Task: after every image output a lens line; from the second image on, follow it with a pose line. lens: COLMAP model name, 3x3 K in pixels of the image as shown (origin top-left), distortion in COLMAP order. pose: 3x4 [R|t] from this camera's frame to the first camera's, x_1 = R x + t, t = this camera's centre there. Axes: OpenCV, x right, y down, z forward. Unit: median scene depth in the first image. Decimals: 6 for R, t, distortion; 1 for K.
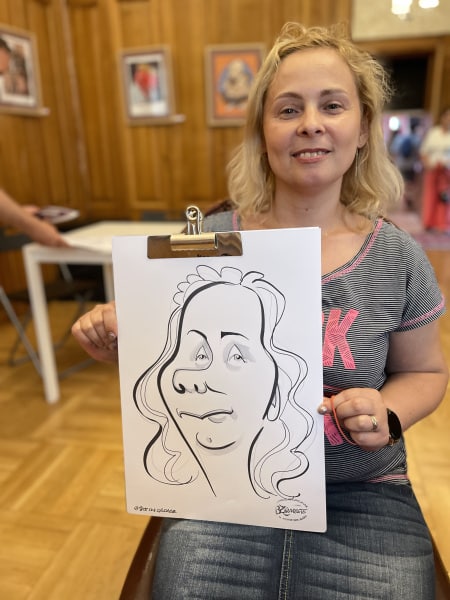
lens RADIAL K [[437.4, 0, 230.9], [0, 437.4, 298.5], [0, 0, 1]] dist [0.021361, -0.056666]
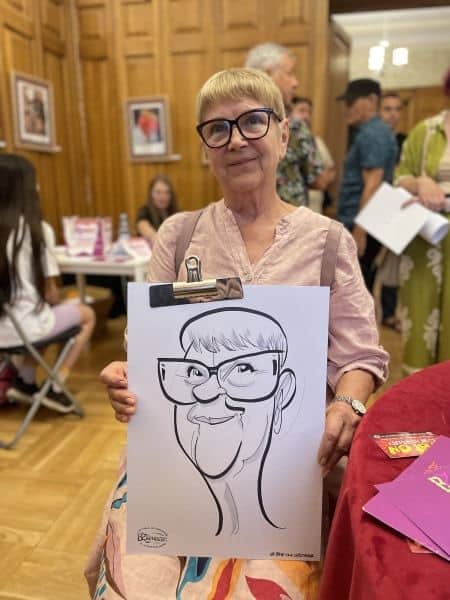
lens RADIAL K [[437.4, 0, 232.1], [0, 437.4, 297.9], [0, 0, 1]] dist [0.021361, -0.056666]
pose [[0.999624, 0.013835, 0.023680, 0.004546], [-0.011842, 0.996536, -0.082318, 0.045572], [-0.024736, 0.082006, 0.996325, -0.110367]]
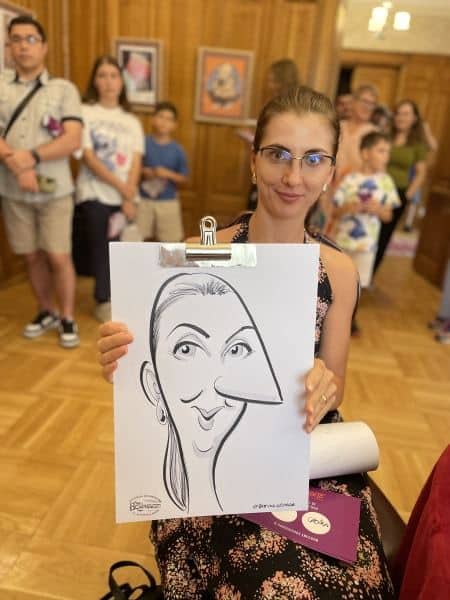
lens RADIAL K [[437.4, 0, 228.1], [0, 437.4, 297.0], [0, 0, 1]] dist [0.021361, -0.056666]
pose [[0.991470, 0.079157, 0.103545, -0.048731], [-0.081785, 0.996421, 0.021372, 0.005420], [-0.101483, -0.029658, 0.994395, -0.088703]]
